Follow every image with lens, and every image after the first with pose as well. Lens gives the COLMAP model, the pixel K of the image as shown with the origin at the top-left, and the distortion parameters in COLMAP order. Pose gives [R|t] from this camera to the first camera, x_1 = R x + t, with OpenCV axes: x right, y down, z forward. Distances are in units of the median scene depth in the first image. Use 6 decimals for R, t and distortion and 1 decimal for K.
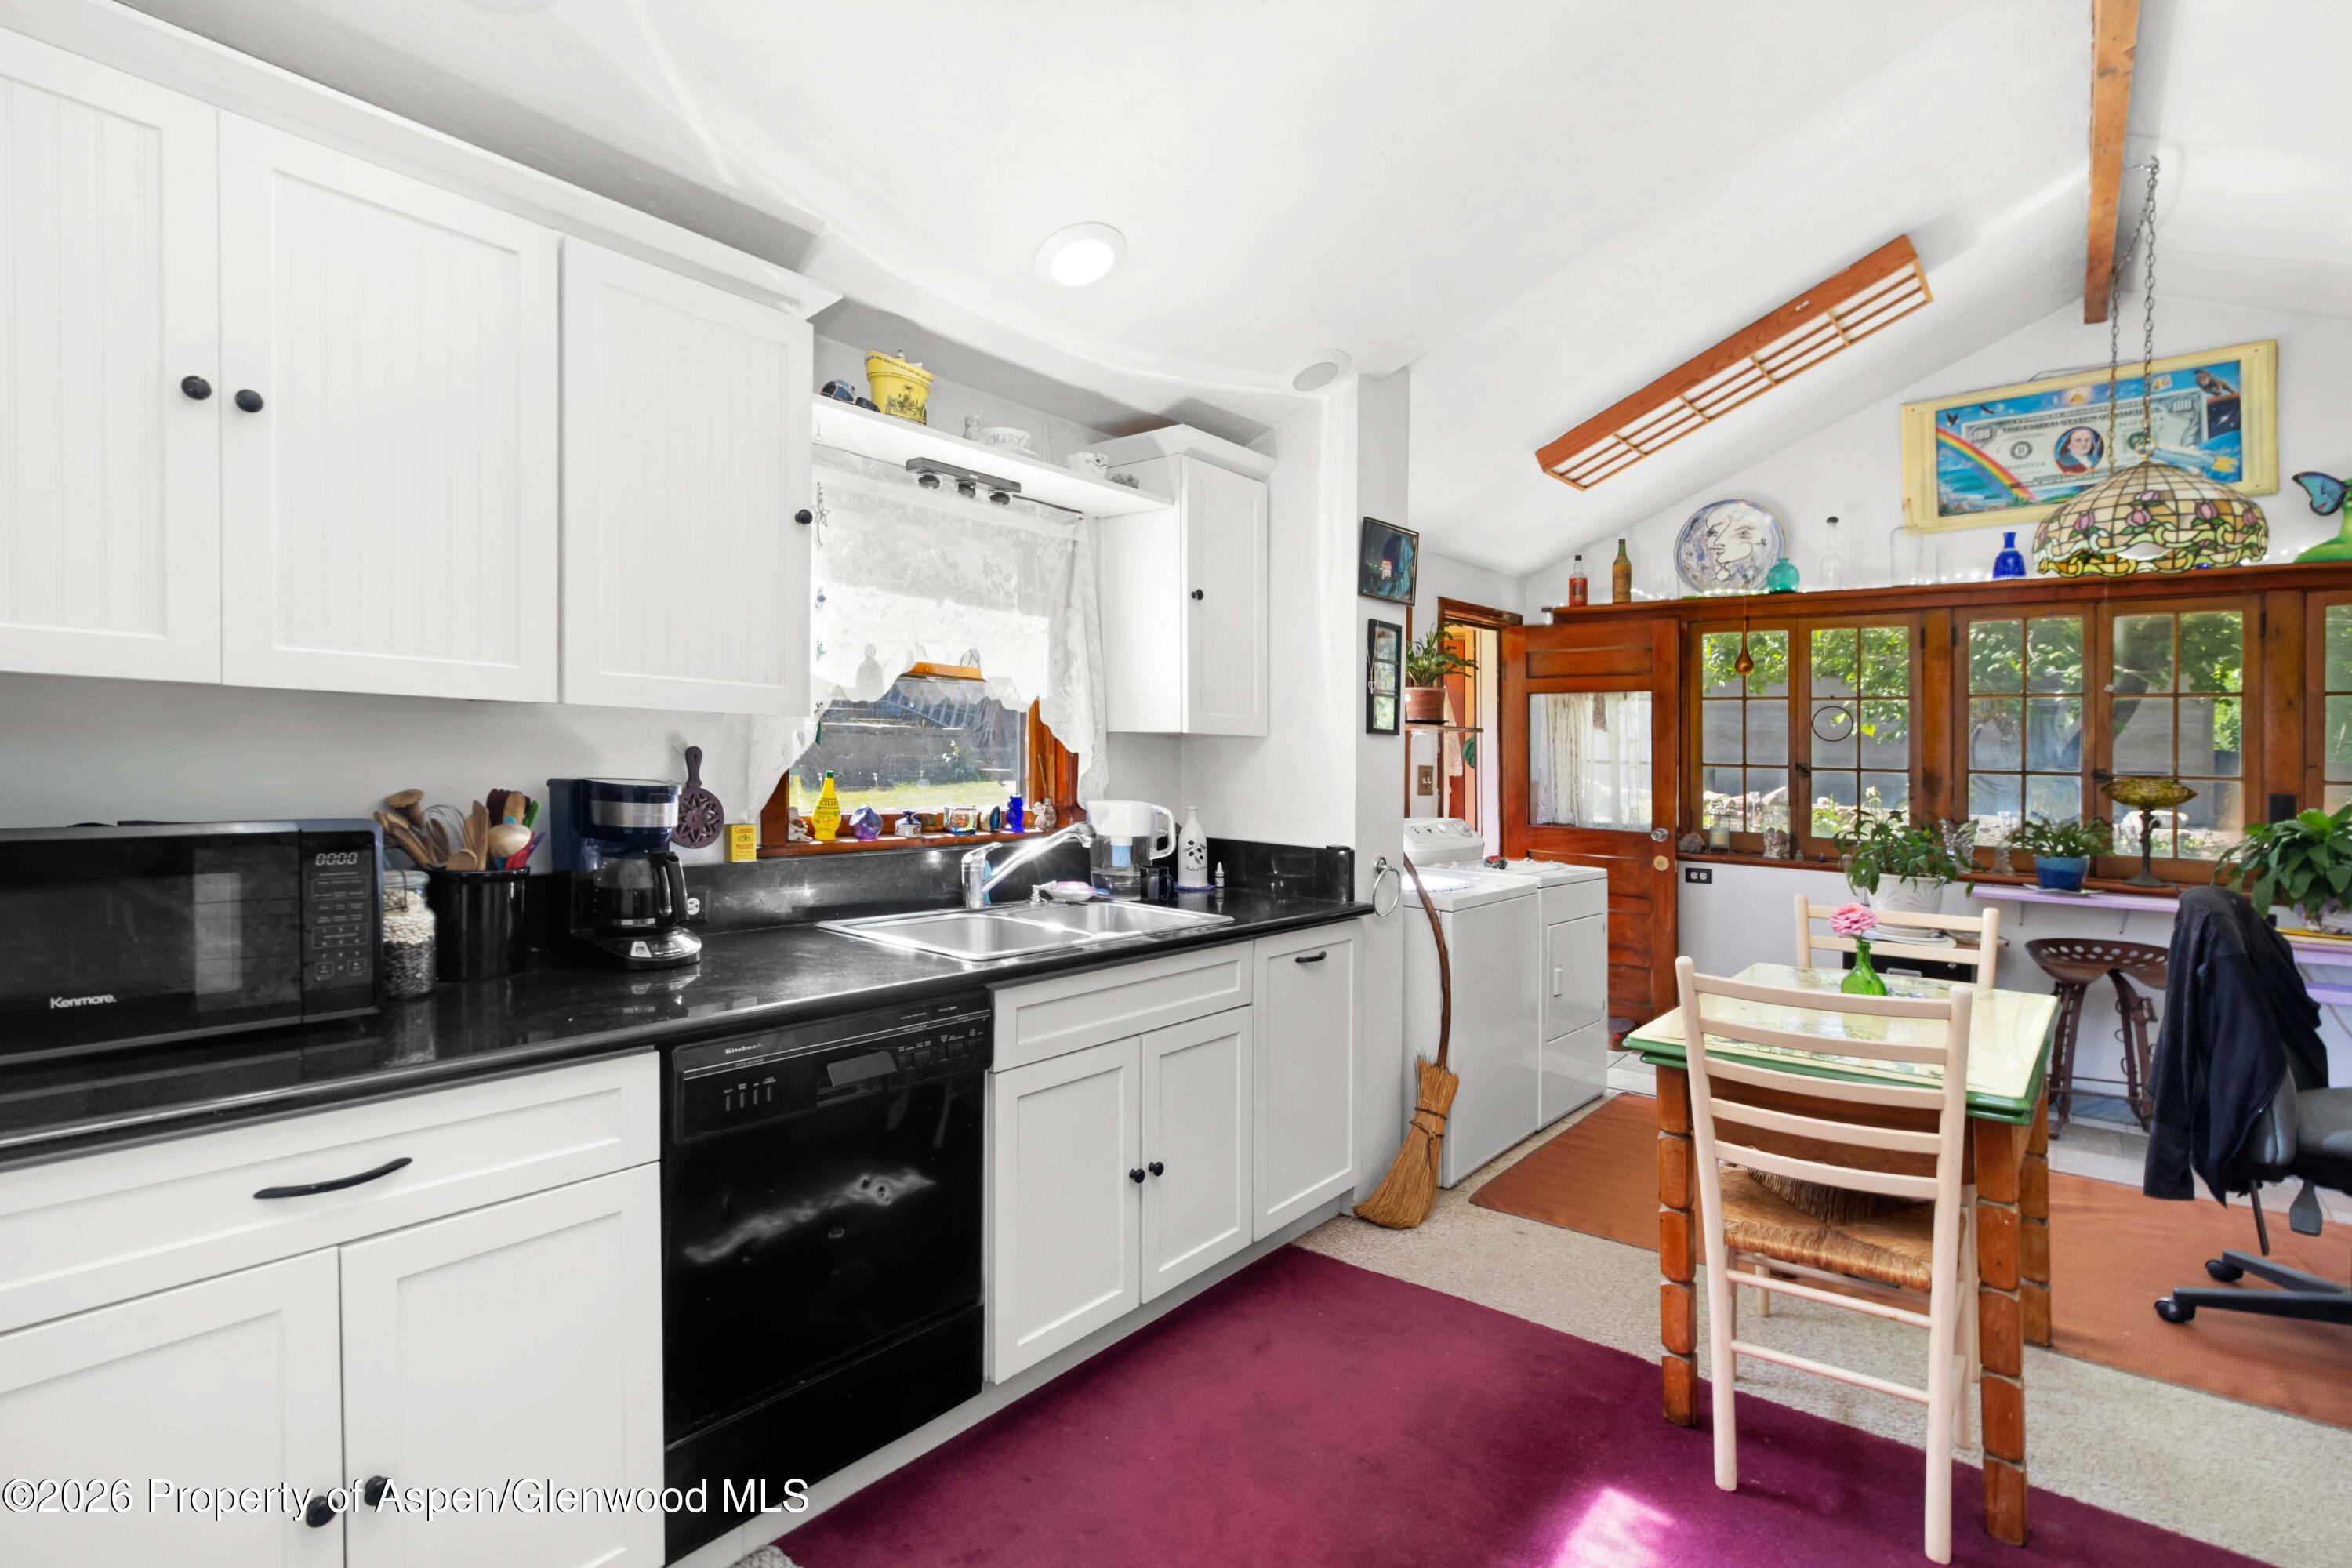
lens RADIAL K [[1130.0, 0, 1176.0], [0, 1130.0, 784.0], [0, 0, 1]] dist [0.023582, 0.000184]
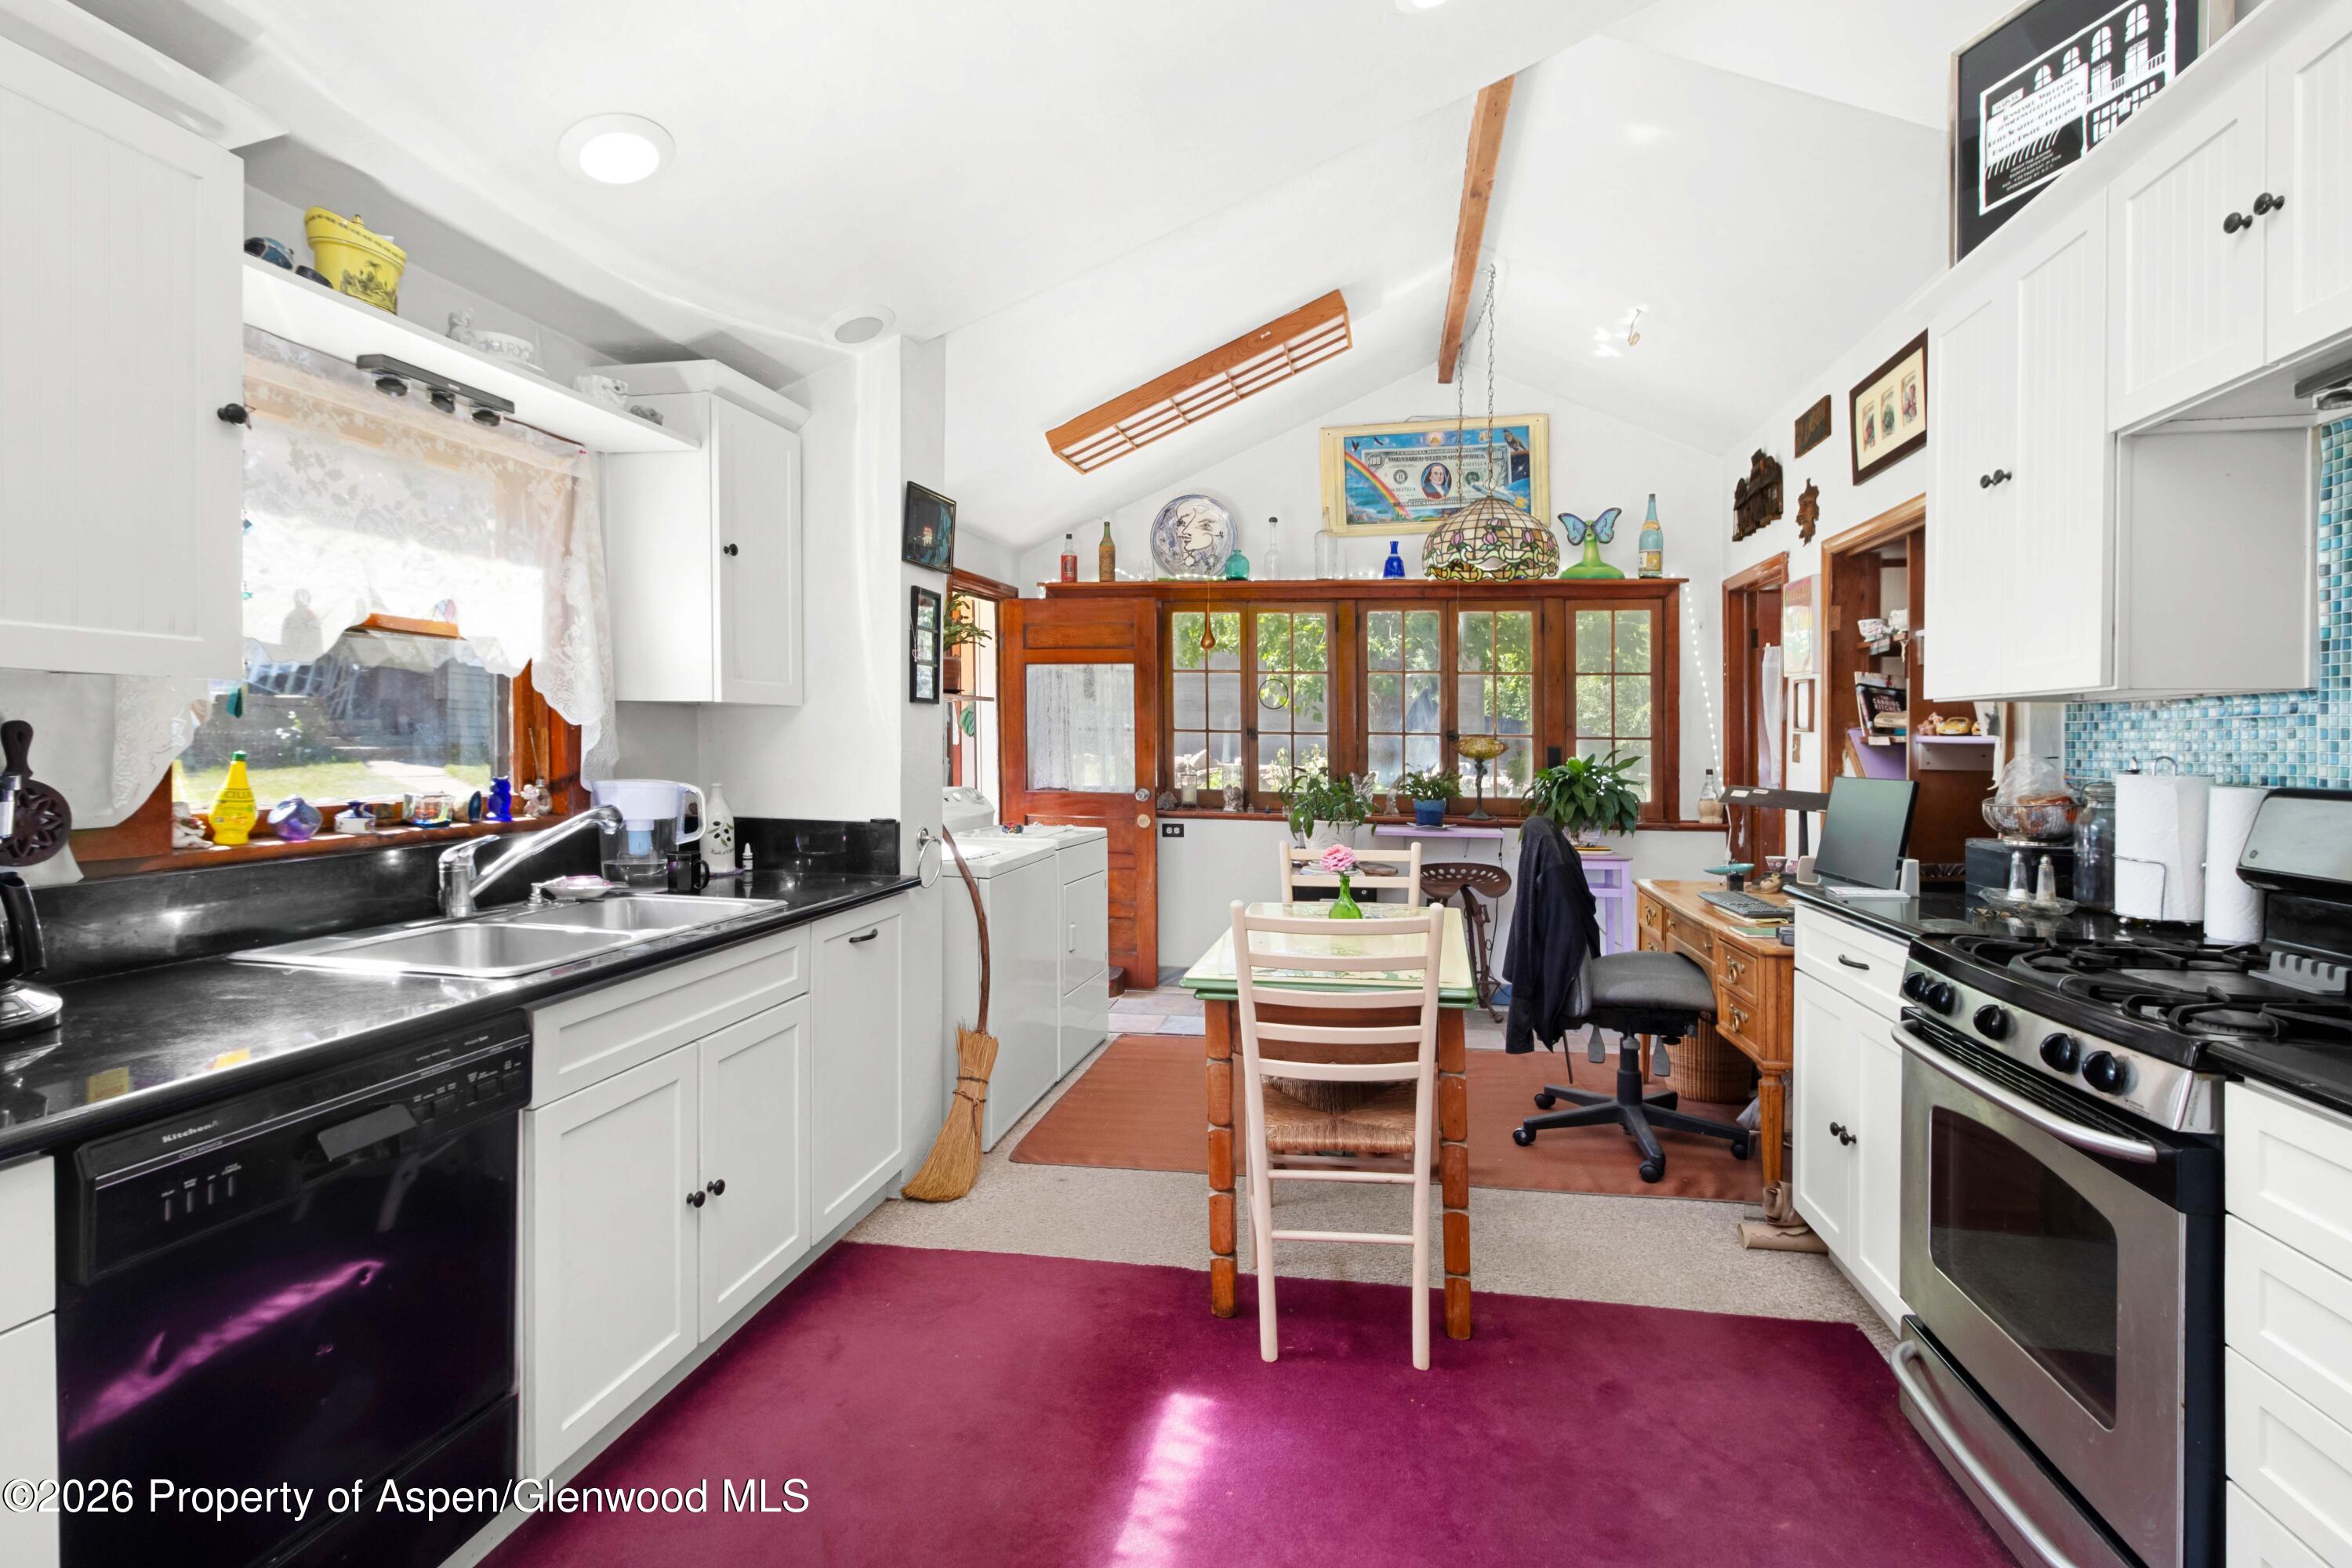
lens RADIAL K [[1141.4, 0, 1177.9], [0, 1141.4, 754.0], [0, 0, 1]] dist [0.026616, 0.001081]
pose [[0.881783, -0.021884, 0.471148, -0.100785], [0.021655, 0.999748, 0.005907, -0.001145], [-0.471159, 0.004994, 0.882034, 0.019011]]
